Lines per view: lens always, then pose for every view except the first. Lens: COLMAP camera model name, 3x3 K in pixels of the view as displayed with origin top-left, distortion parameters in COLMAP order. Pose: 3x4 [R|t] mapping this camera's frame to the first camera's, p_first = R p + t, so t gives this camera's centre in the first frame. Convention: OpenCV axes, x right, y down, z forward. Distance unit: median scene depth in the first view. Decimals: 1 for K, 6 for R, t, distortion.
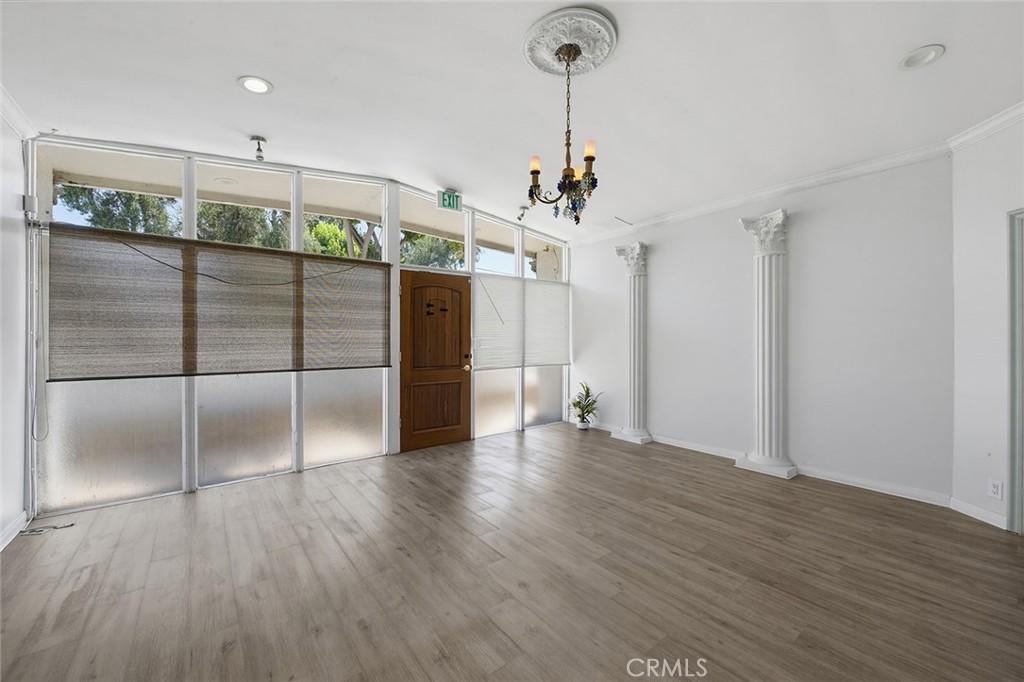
lens RADIAL K [[407.8, 0, 514.5], [0, 407.8, 338.3], [0, 0, 1]] dist [-0.000610, -0.000175]
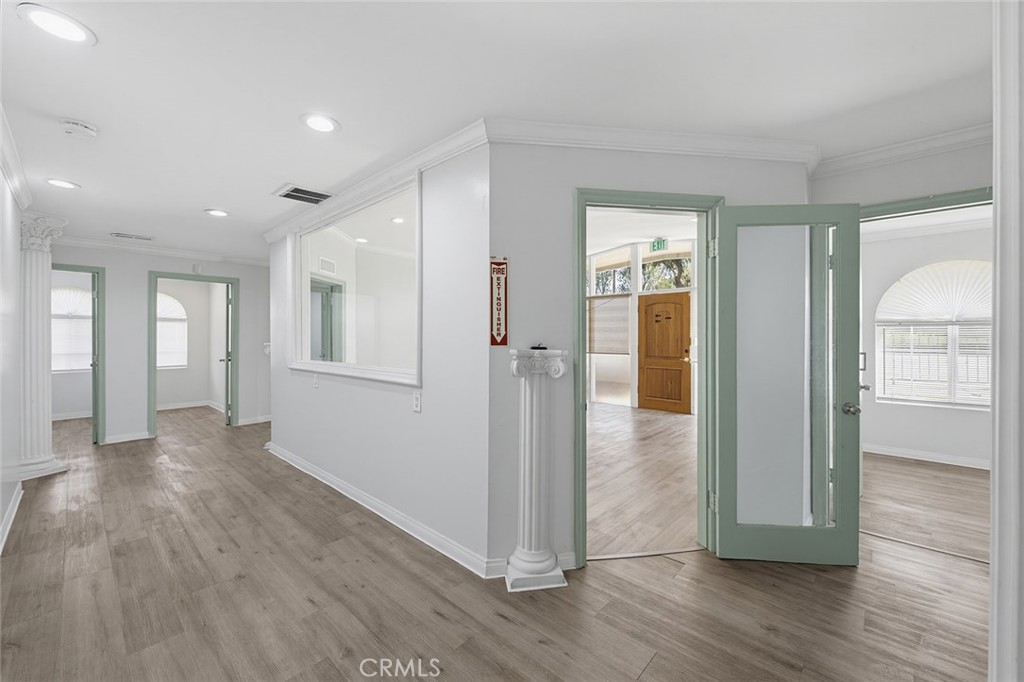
lens RADIAL K [[407.8, 0, 514.5], [0, 407.8, 338.3], [0, 0, 1]] dist [-0.000610, -0.000175]
pose [[0.163933, -0.000067, -0.986472, 1.250367], [-0.000780, 1.000000, -0.000198, 0.002806], [0.986471, 0.000802, 0.163932, 0.243682]]
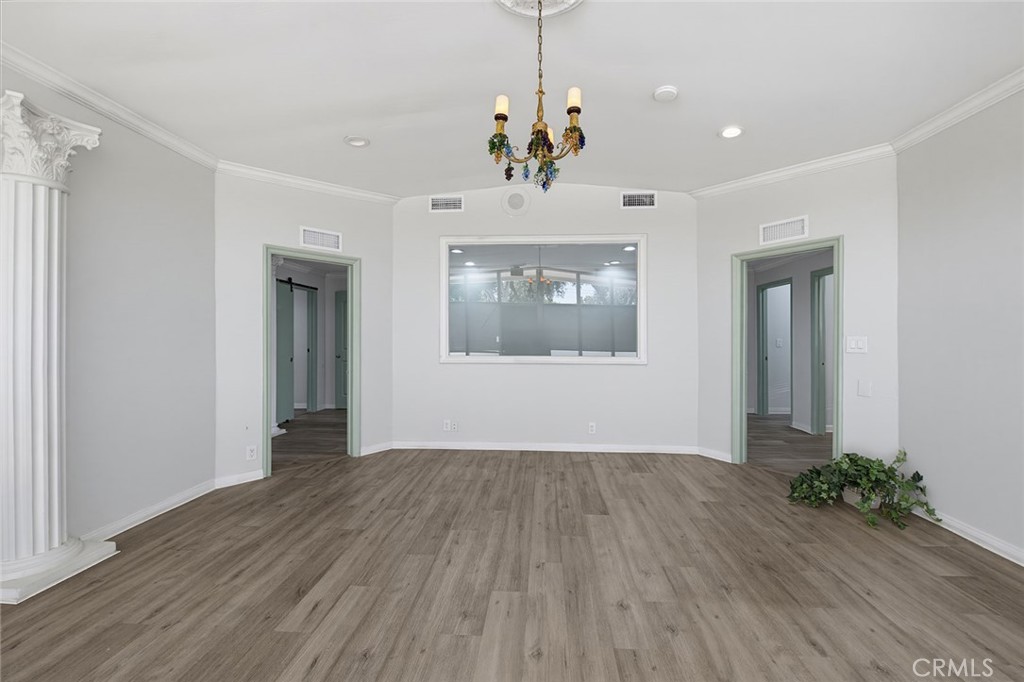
lens RADIAL K [[407.8, 0, 514.5], [0, 407.8, 338.3], [0, 0, 1]] dist [-0.000610, -0.000175]
pose [[-0.746491, -0.001619, 0.665394, -0.190319], [-0.001353, 0.999999, 0.000916, 0.001614], [-0.665395, -0.000216, -0.746492, 0.865151]]
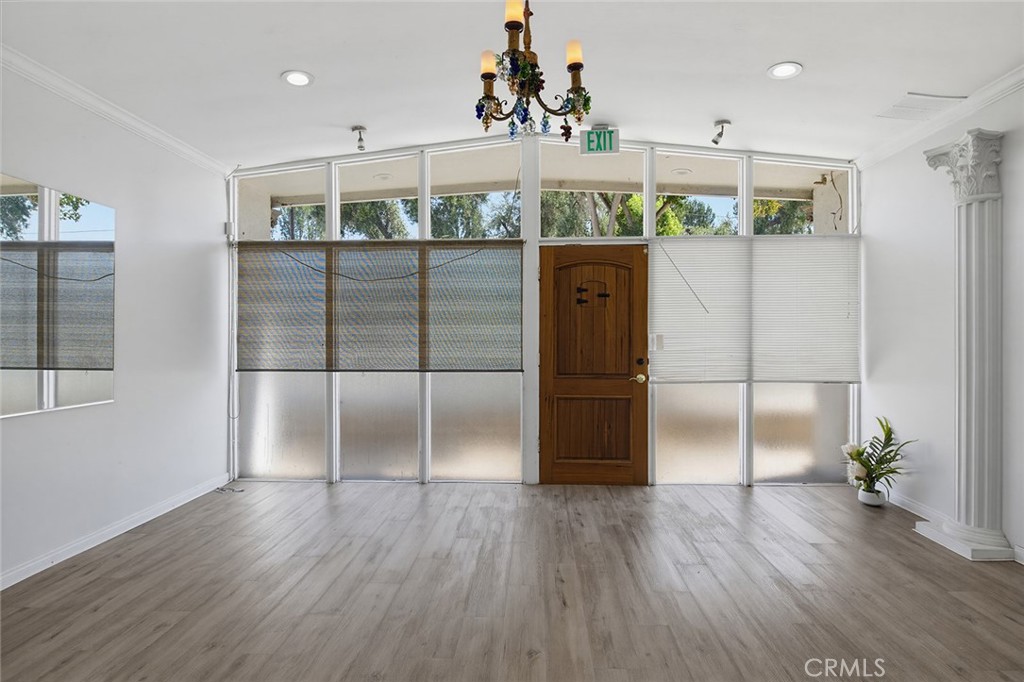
lens RADIAL K [[527.1, 0, 510.1], [0, 527.1, 336.0], [0, 0, 1]] dist [-0.002126, -0.001076]
pose [[0.756297, 0.000194, -0.654228, 0.329622], [0.001390, 0.999997, 0.001904, -0.000718], [0.654227, -0.002349, 0.756295, 0.210930]]
